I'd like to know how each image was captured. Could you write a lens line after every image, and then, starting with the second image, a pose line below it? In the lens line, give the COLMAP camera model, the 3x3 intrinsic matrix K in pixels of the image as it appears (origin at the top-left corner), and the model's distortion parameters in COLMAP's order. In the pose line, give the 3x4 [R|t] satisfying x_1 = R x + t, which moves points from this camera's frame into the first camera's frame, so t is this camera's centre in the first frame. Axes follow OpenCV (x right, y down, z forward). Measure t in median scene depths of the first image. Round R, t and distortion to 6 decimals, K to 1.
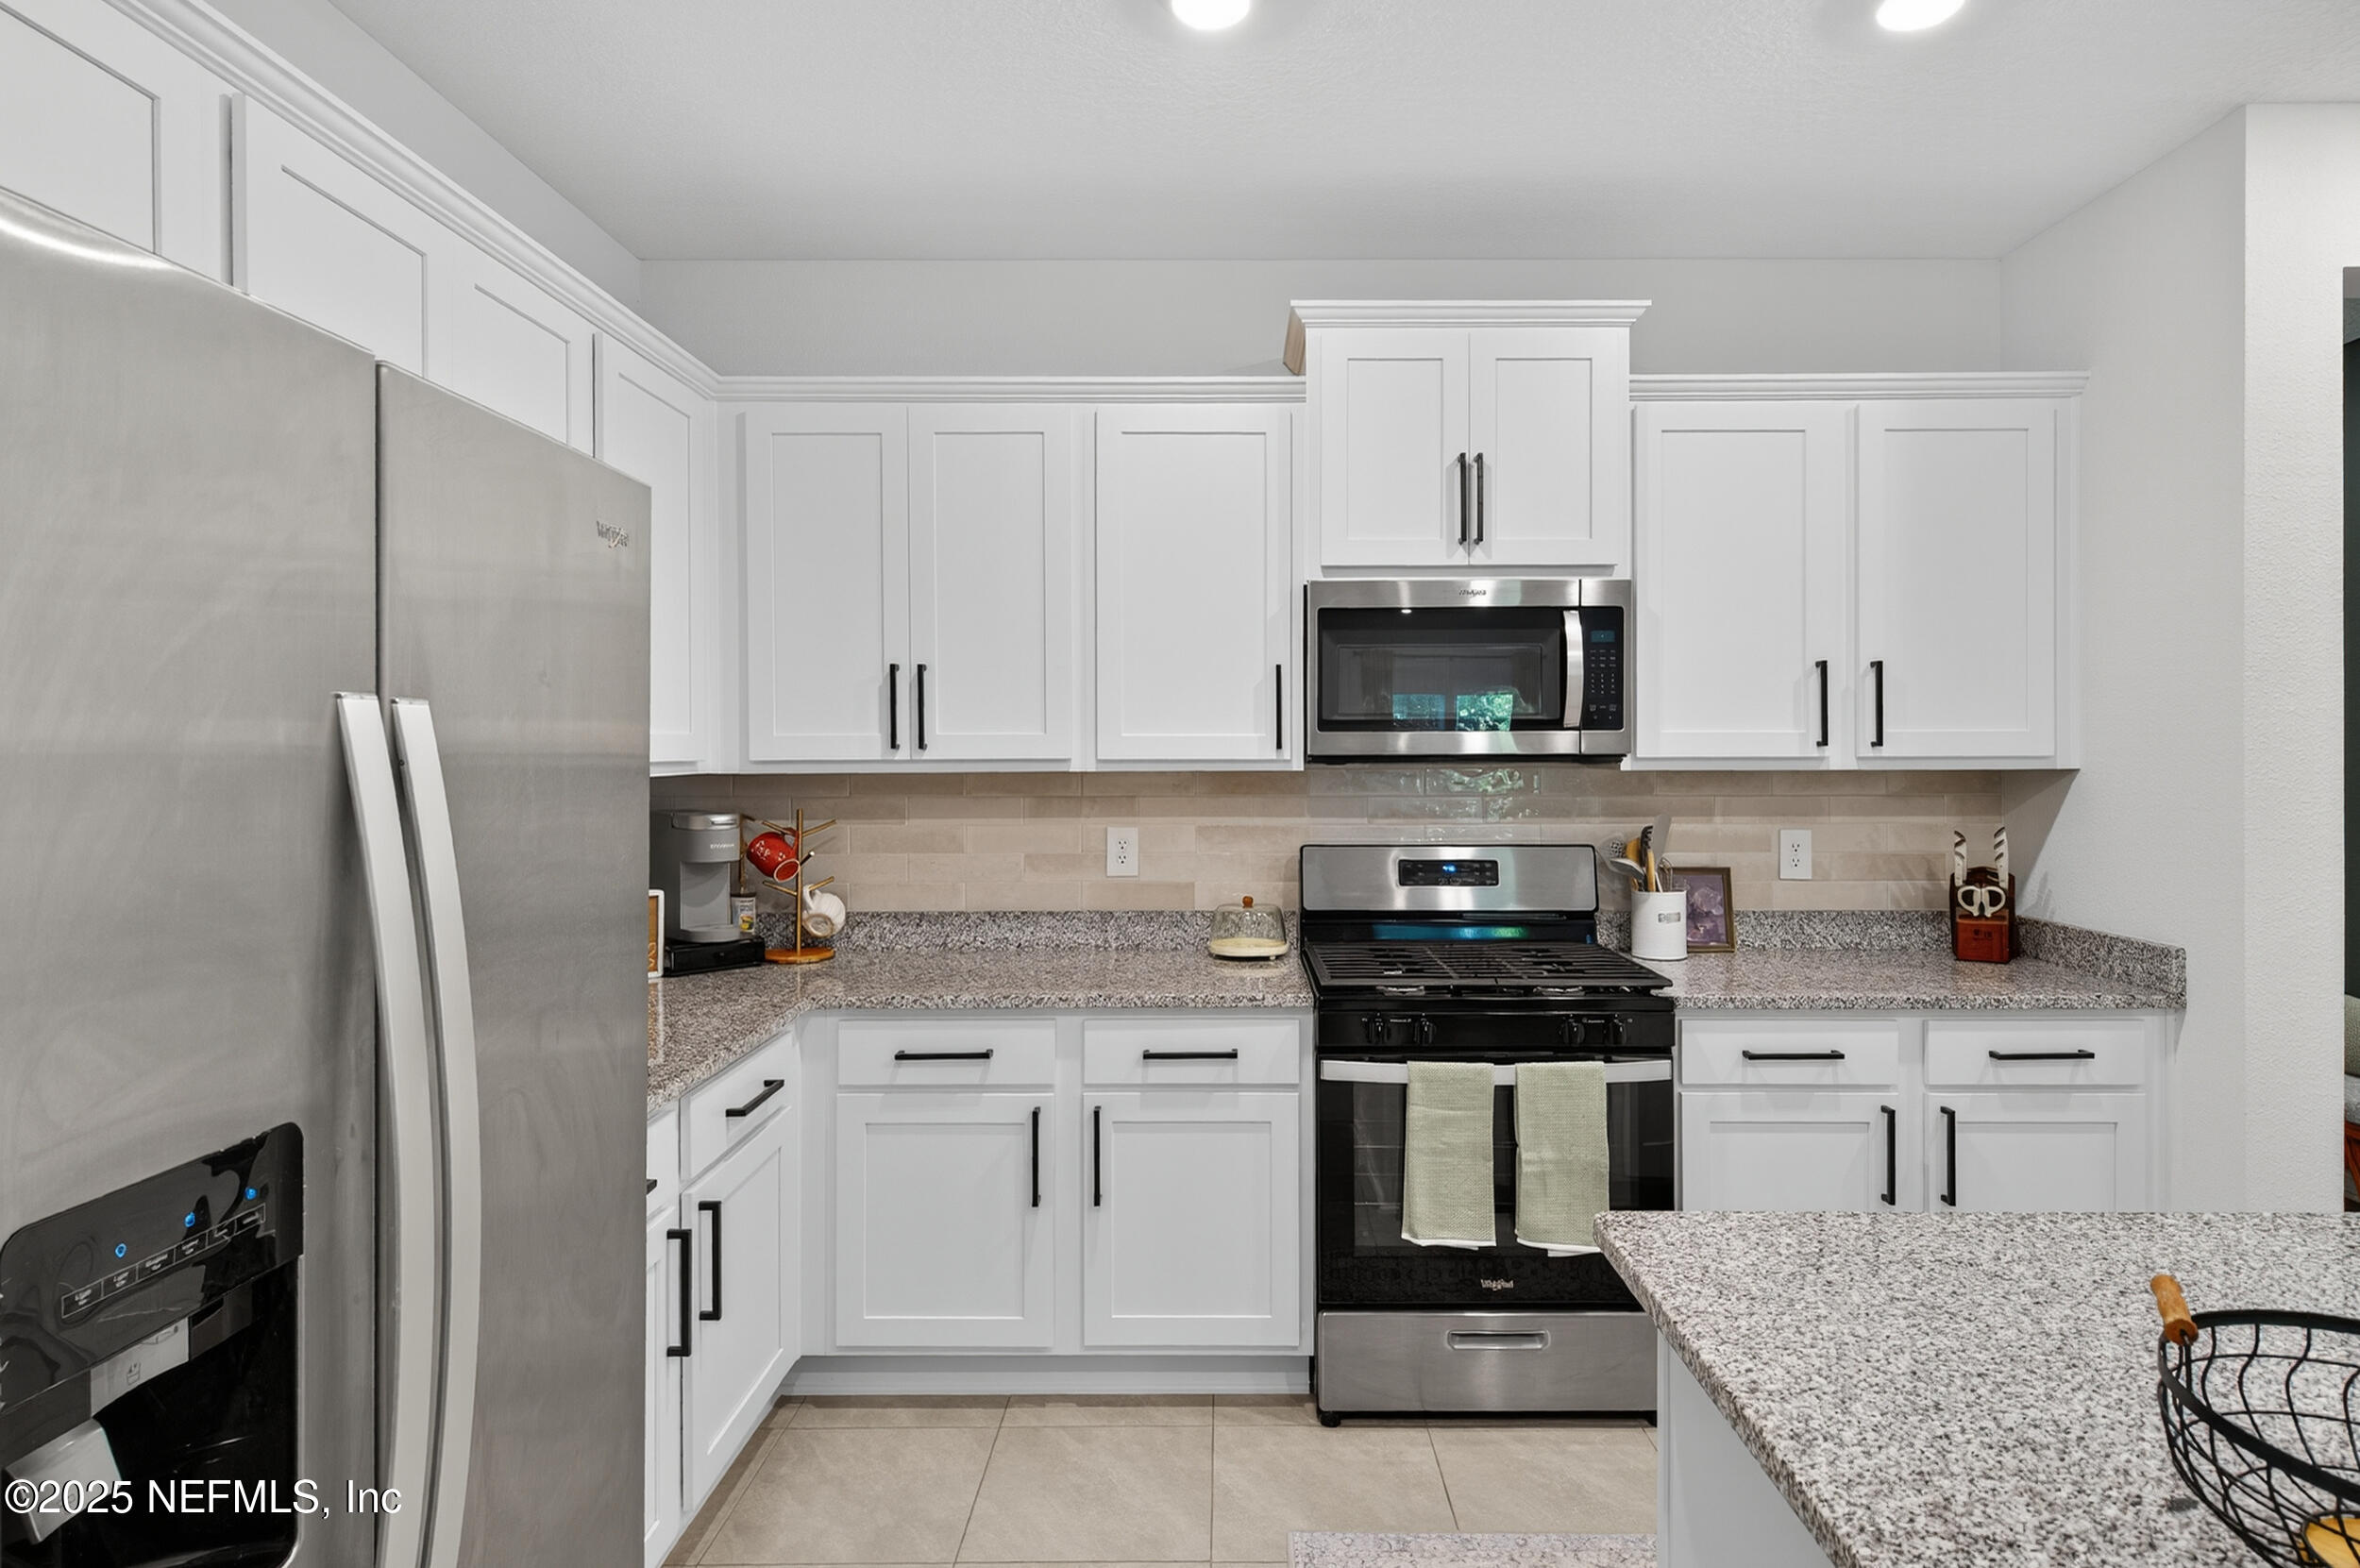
lens RADIAL K [[1211.0, 0, 1169.6], [0, 1211.0, 743.9], [0, 0, 1]] dist [0.006420, -0.001042]
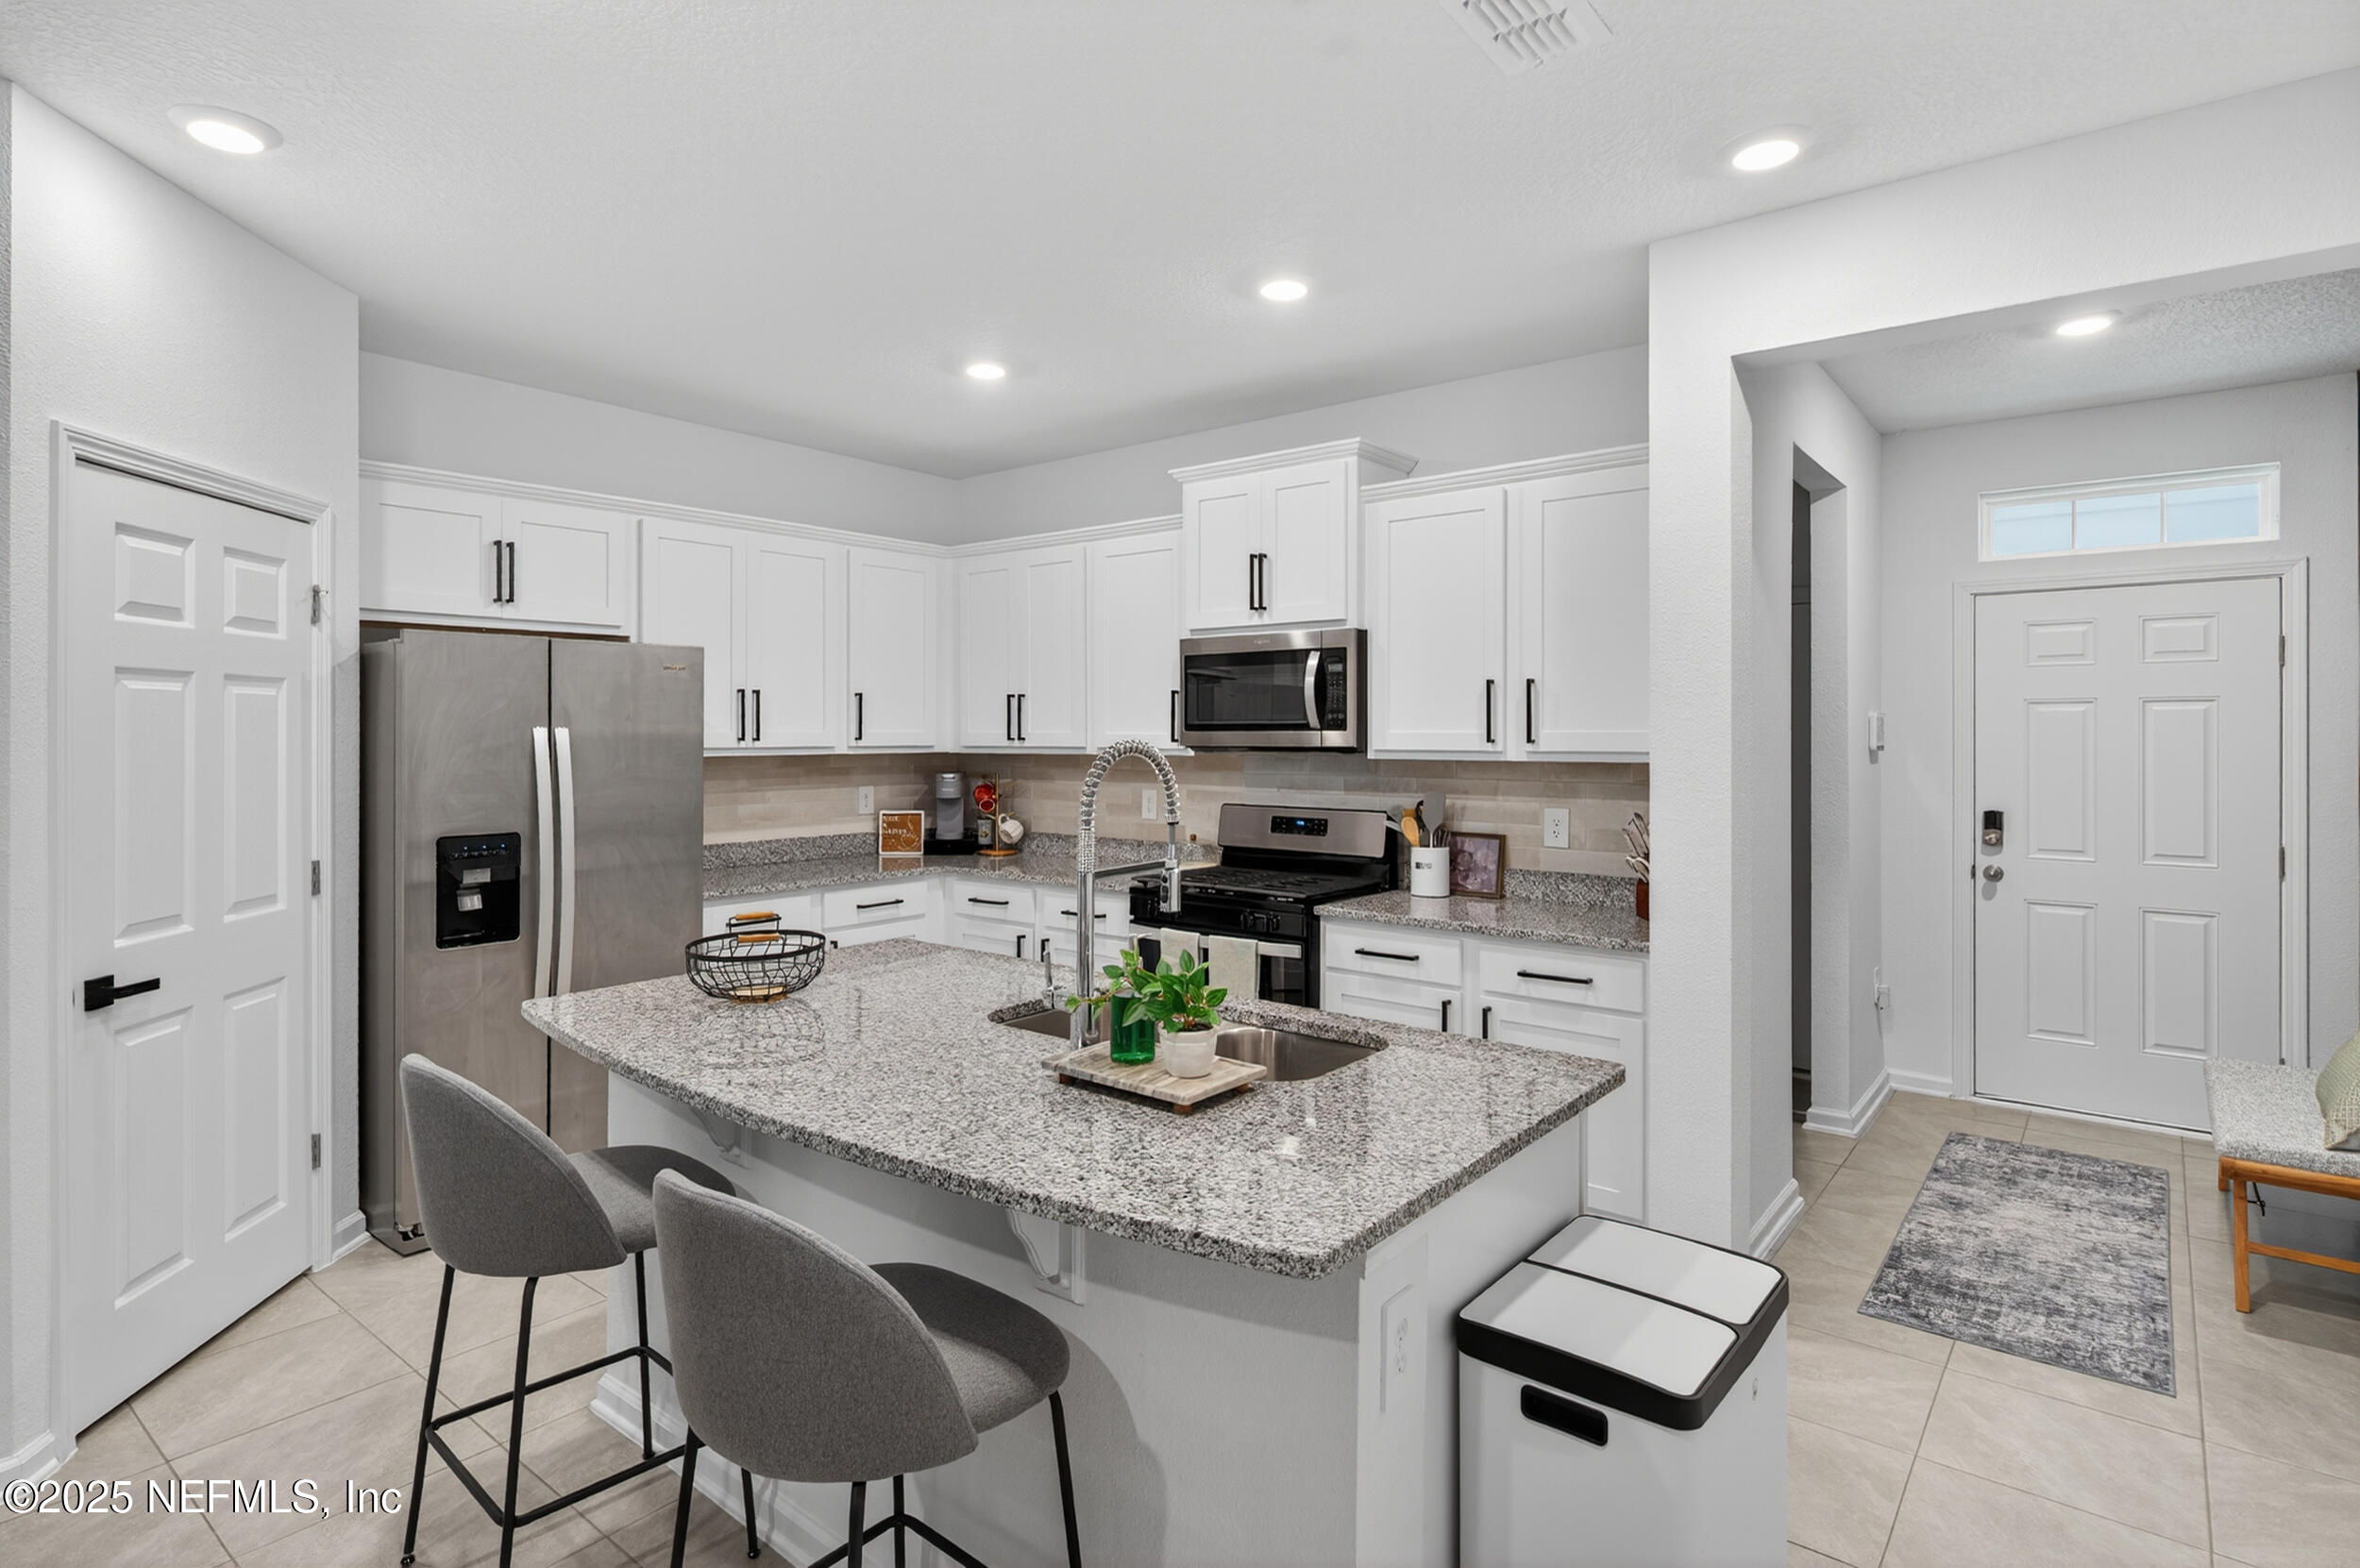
lens RADIAL K [[1211.0, 0, 1166.5], [0, 1211.0, 734.8], [0, 0, 1]] dist [0.006420, -0.001042]
pose [[0.776423, 0.003588, -0.630202, 1.102818], [-0.005194, 0.999986, -0.000707, -0.003536], [0.630191, 0.003822, 0.776431, -0.267699]]
